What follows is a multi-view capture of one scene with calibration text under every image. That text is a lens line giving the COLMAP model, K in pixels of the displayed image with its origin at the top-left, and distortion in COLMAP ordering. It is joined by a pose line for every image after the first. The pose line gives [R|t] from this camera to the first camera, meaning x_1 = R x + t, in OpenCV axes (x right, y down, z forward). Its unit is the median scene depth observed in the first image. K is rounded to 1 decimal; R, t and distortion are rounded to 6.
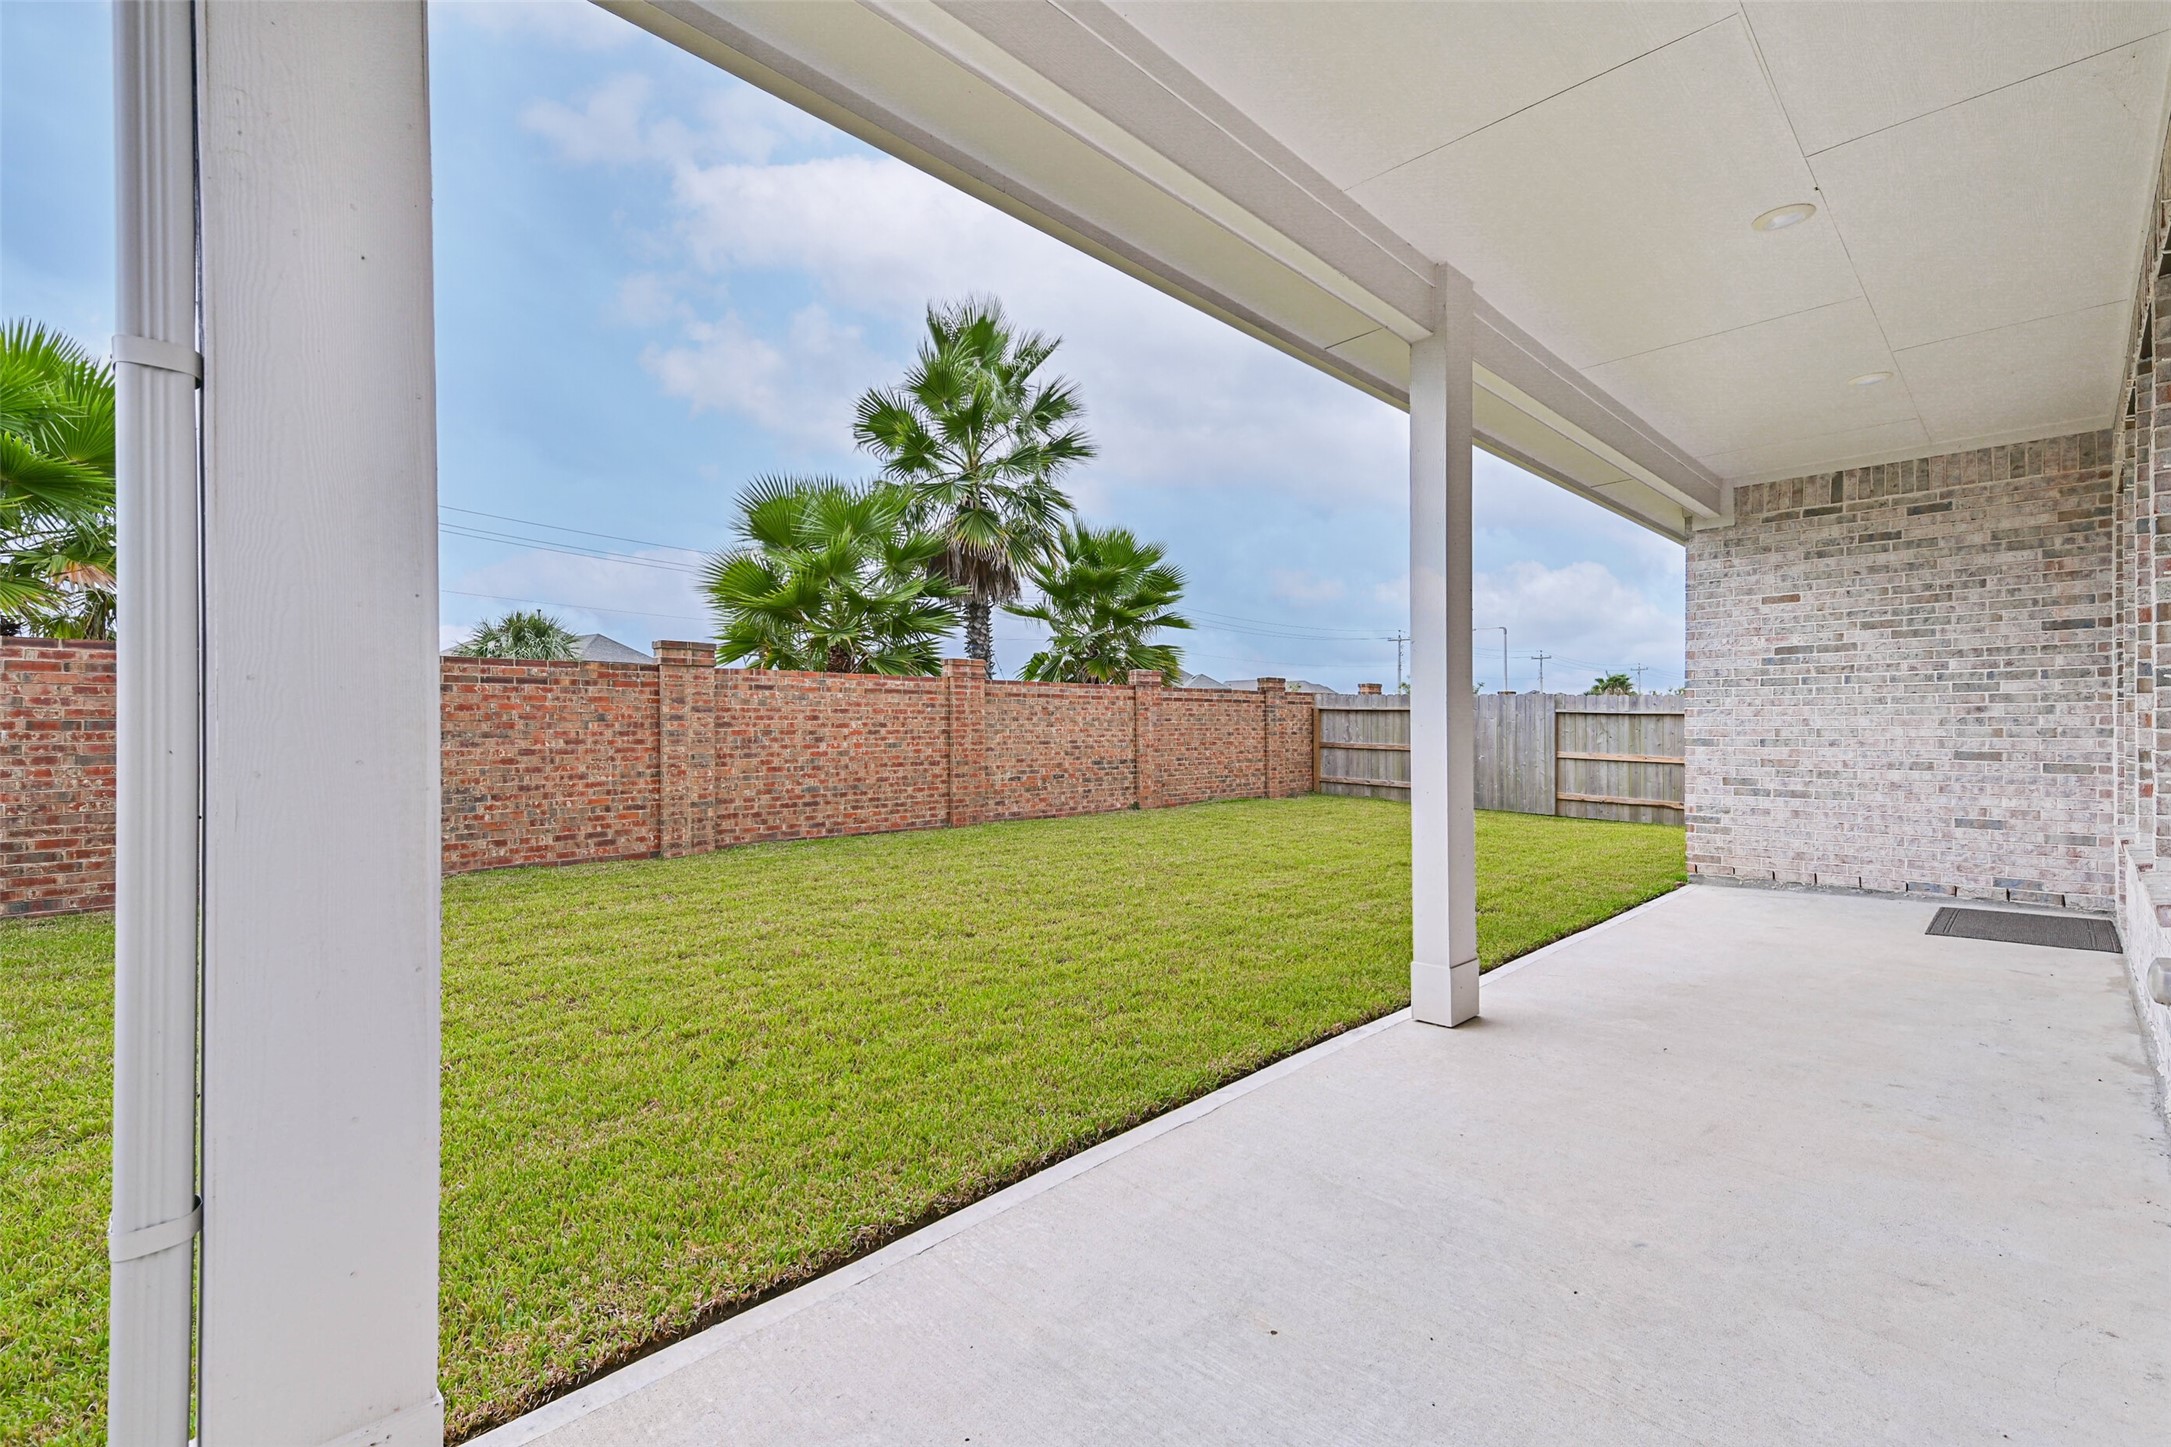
lens RADIAL K [[946.3, 0, 1087.8], [0, 946.3, 725.2], [0, 0, 1]] dist [-0.001354, -0.000071]
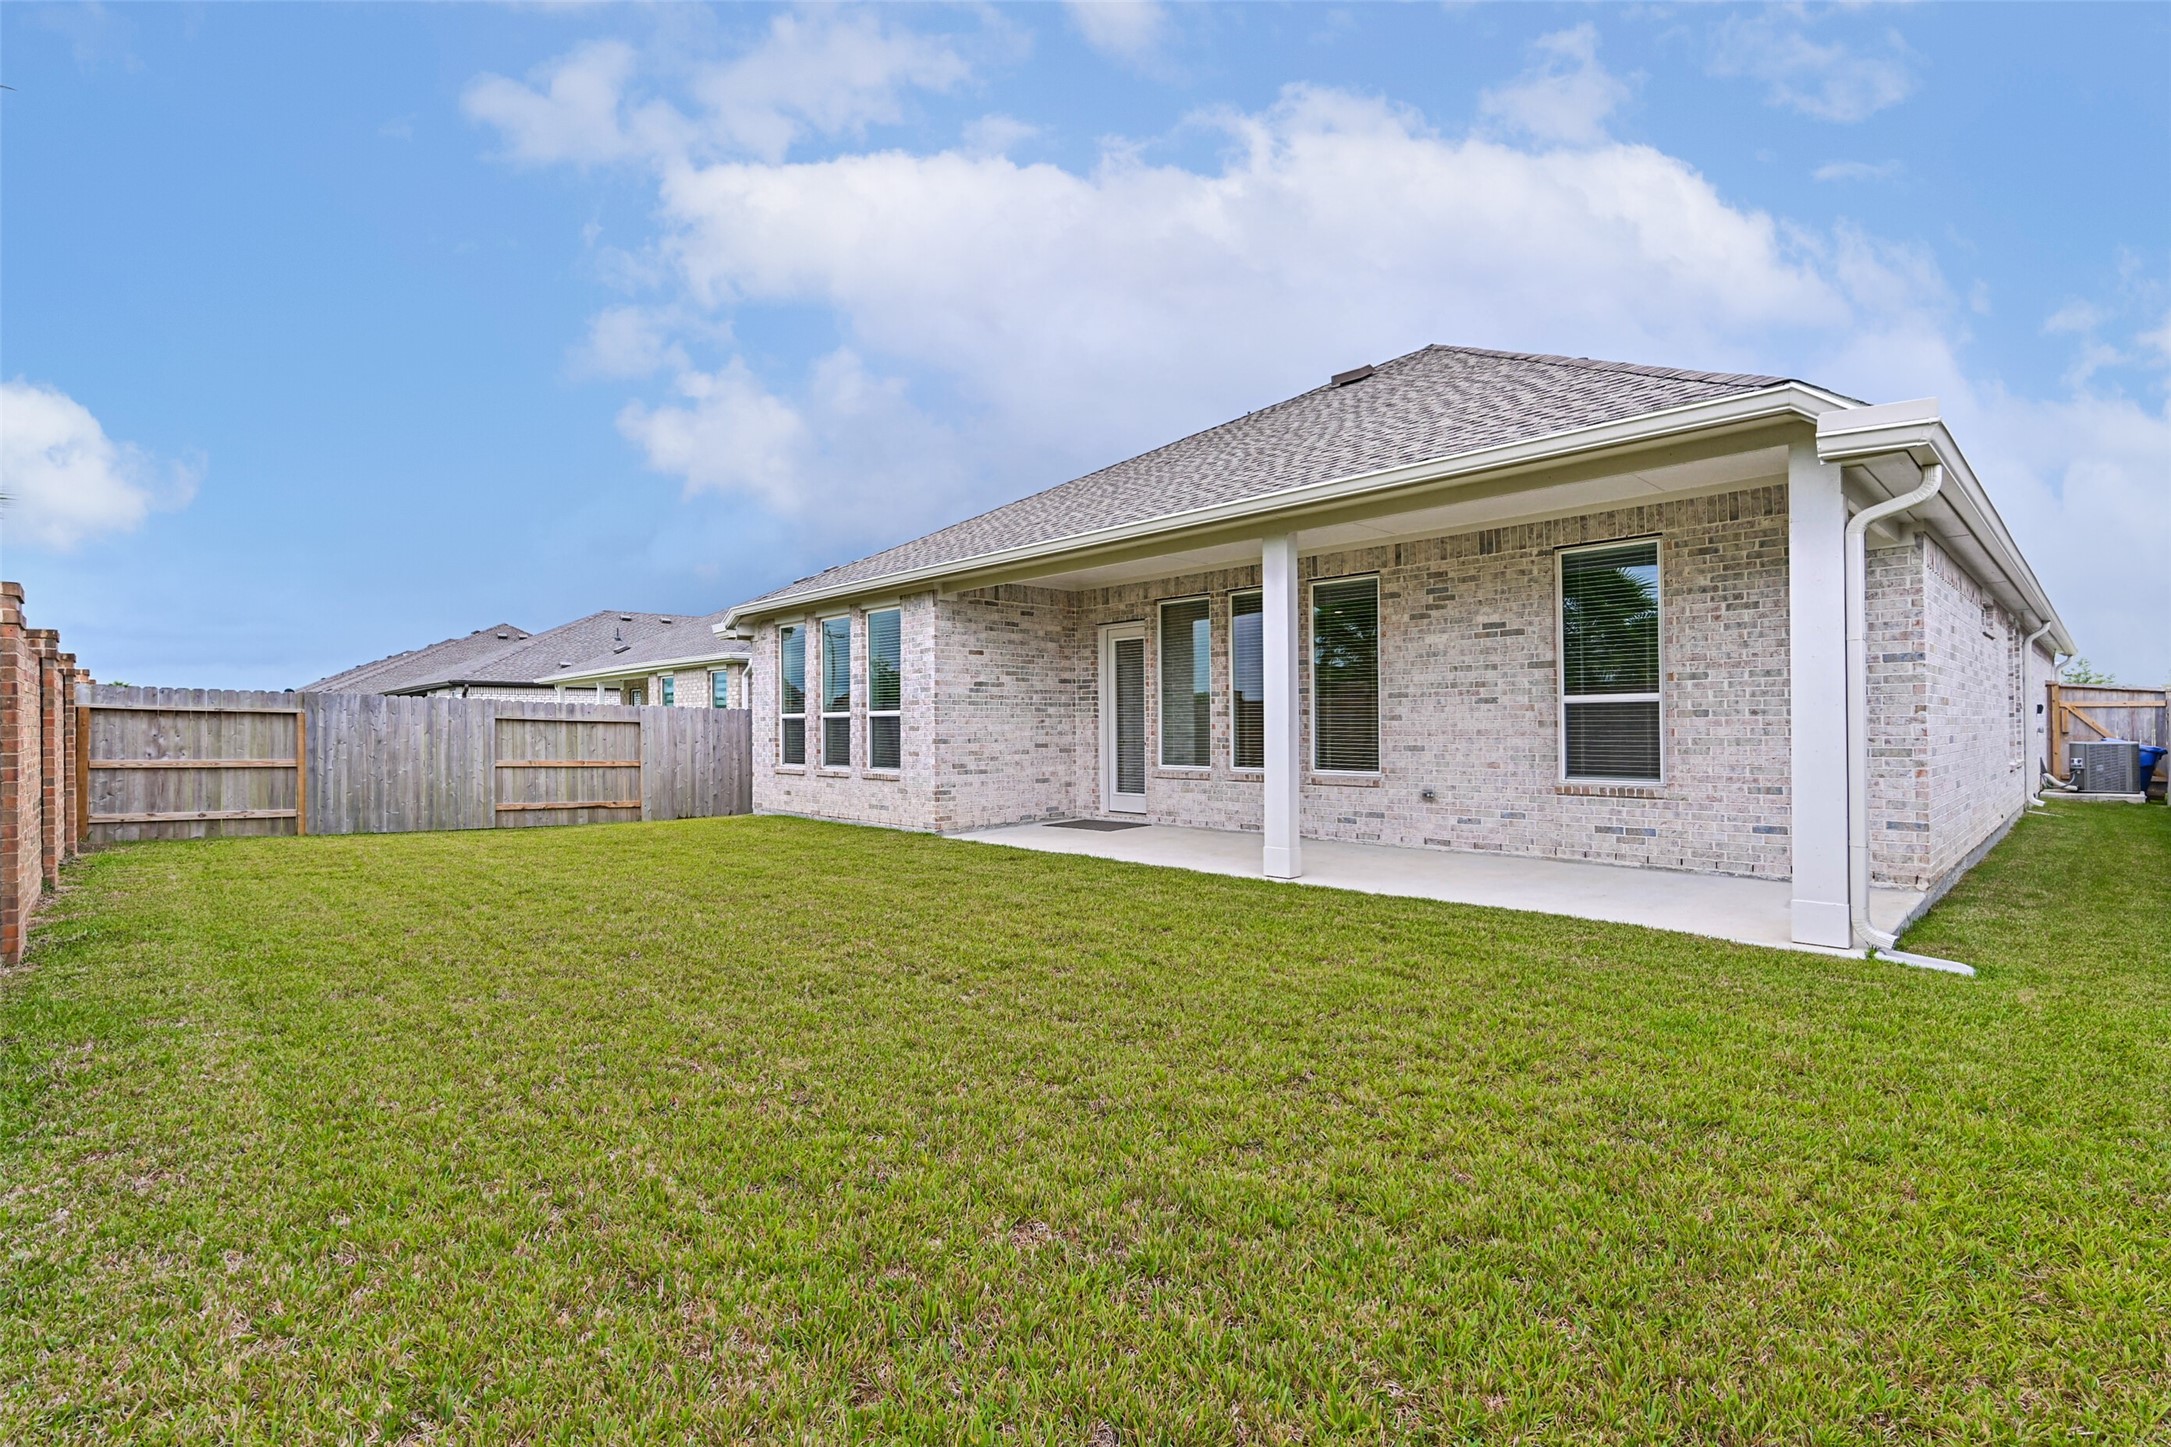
lens RADIAL K [[944.8, 0, 1097.1], [0, 944.8, 728.3], [0, 0, 1]] dist [0.003720, 0.000115]
pose [[-0.016526, -0.000448, 0.999863, -0.484430], [0.005356, 0.999986, 0.000536, -0.001261], [-0.999849, 0.005364, -0.016524, 0.442919]]
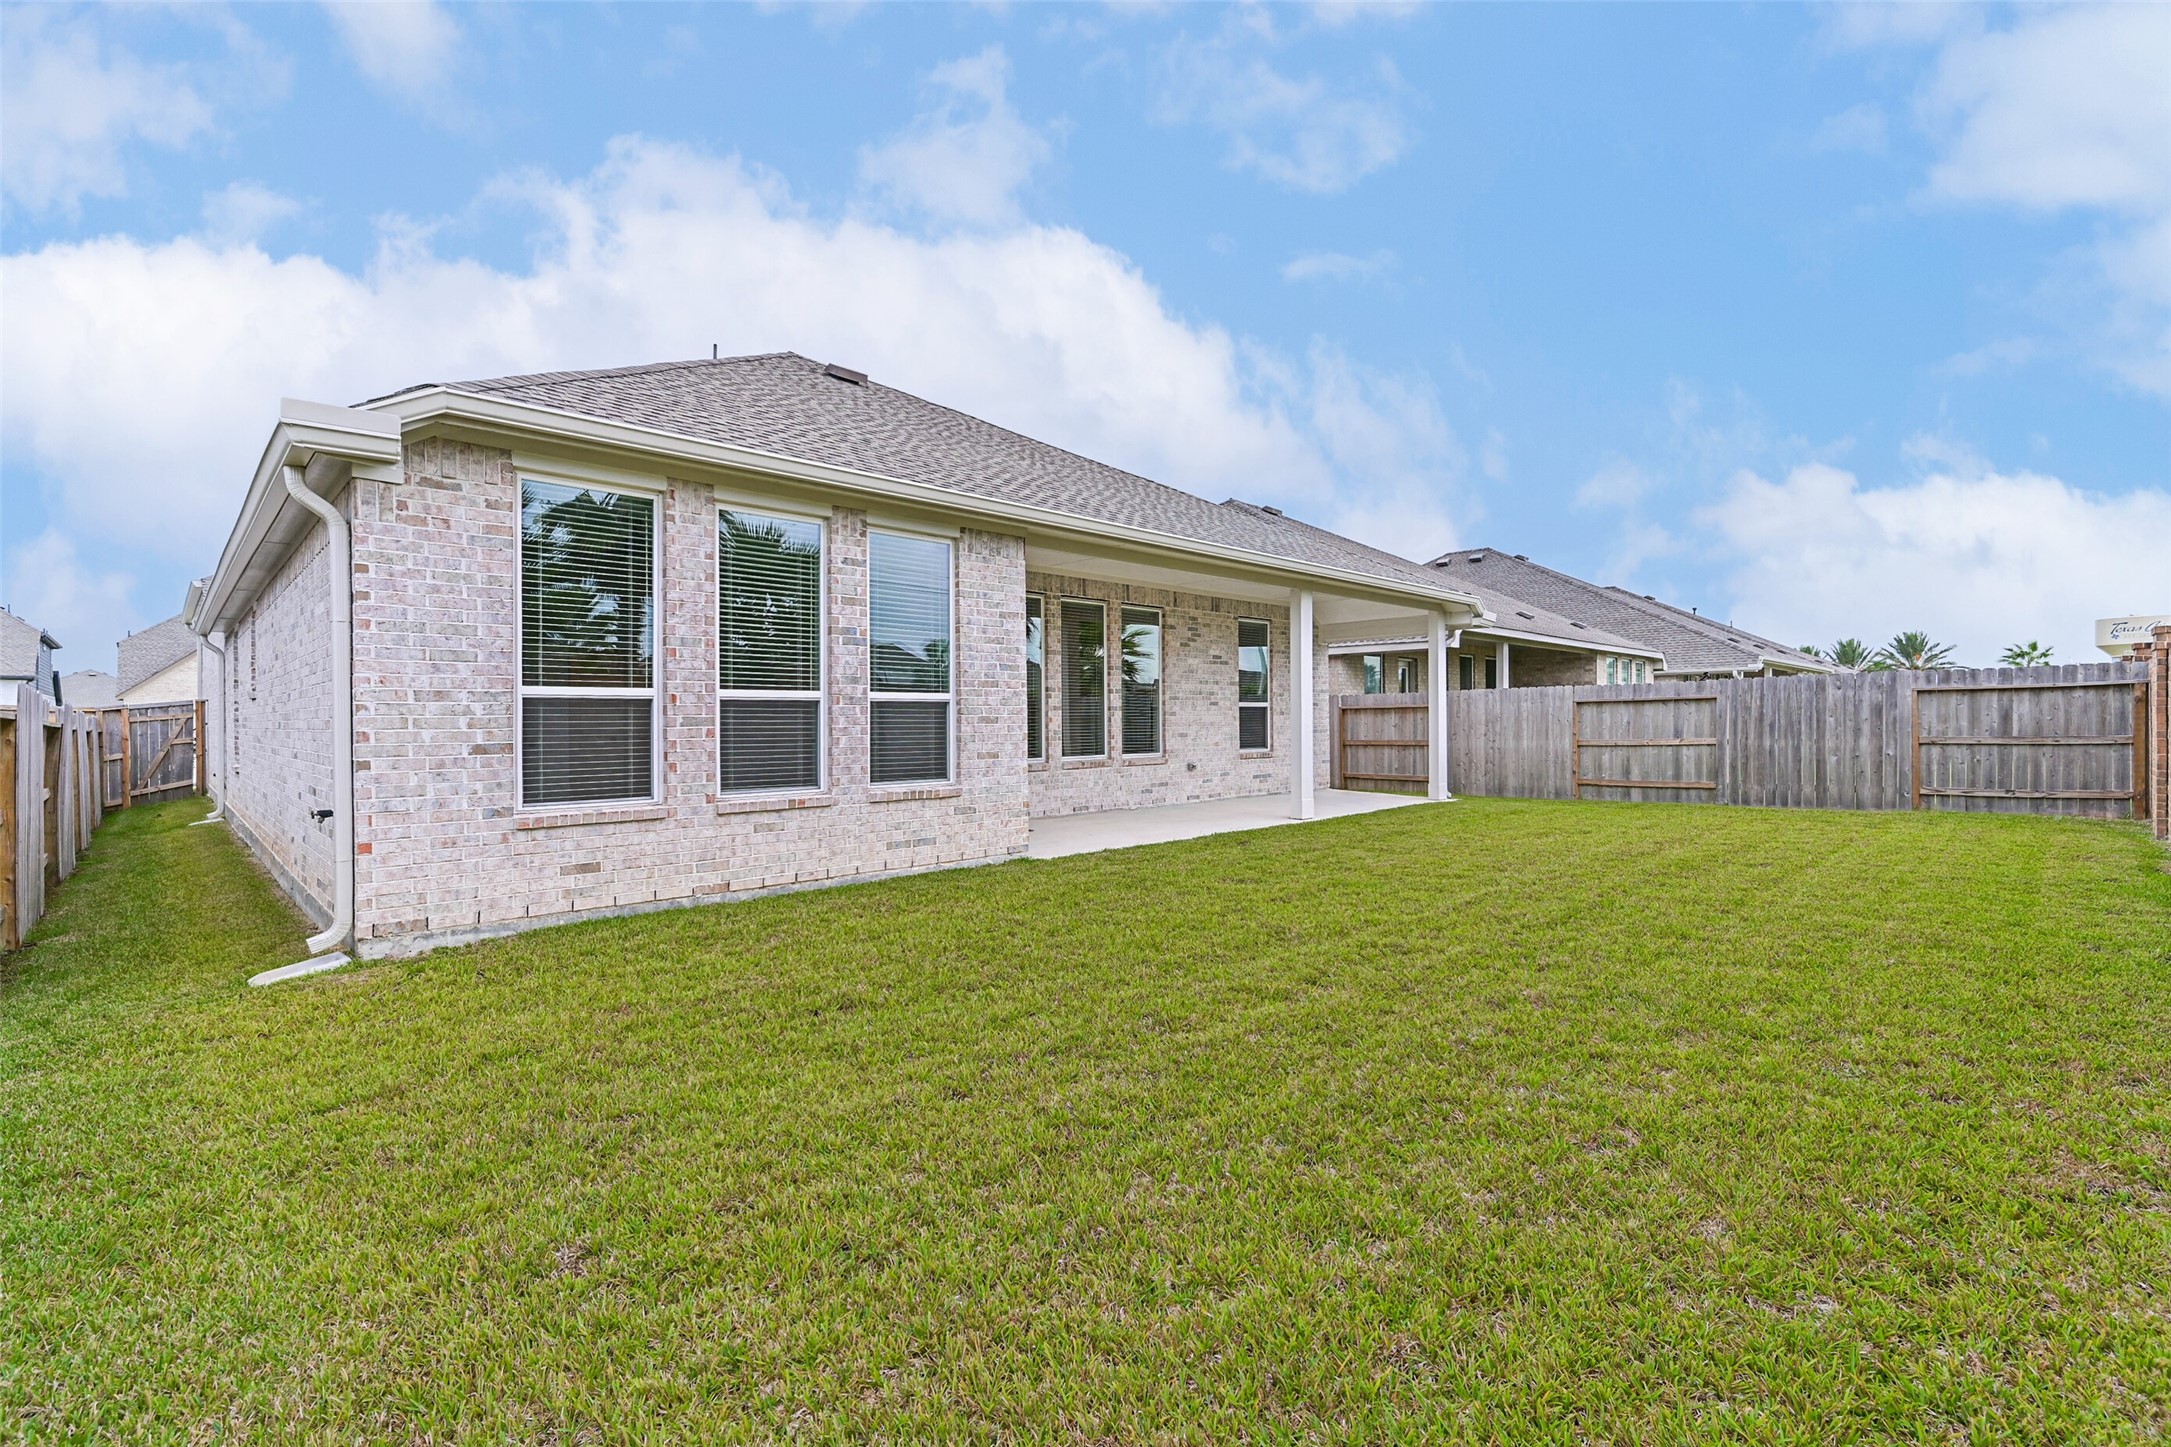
lens RADIAL K [[946.3, 0, 1094.7], [0, 946.3, 720.9], [0, 0, 1]] dist [-0.001354, -0.000071]
pose [[-0.999971, -0.000180, -0.007561, 0.311712], [-0.000199, 0.999997, 0.002435, -0.002502], [0.007561, 0.002436, -0.999968, 1.210843]]
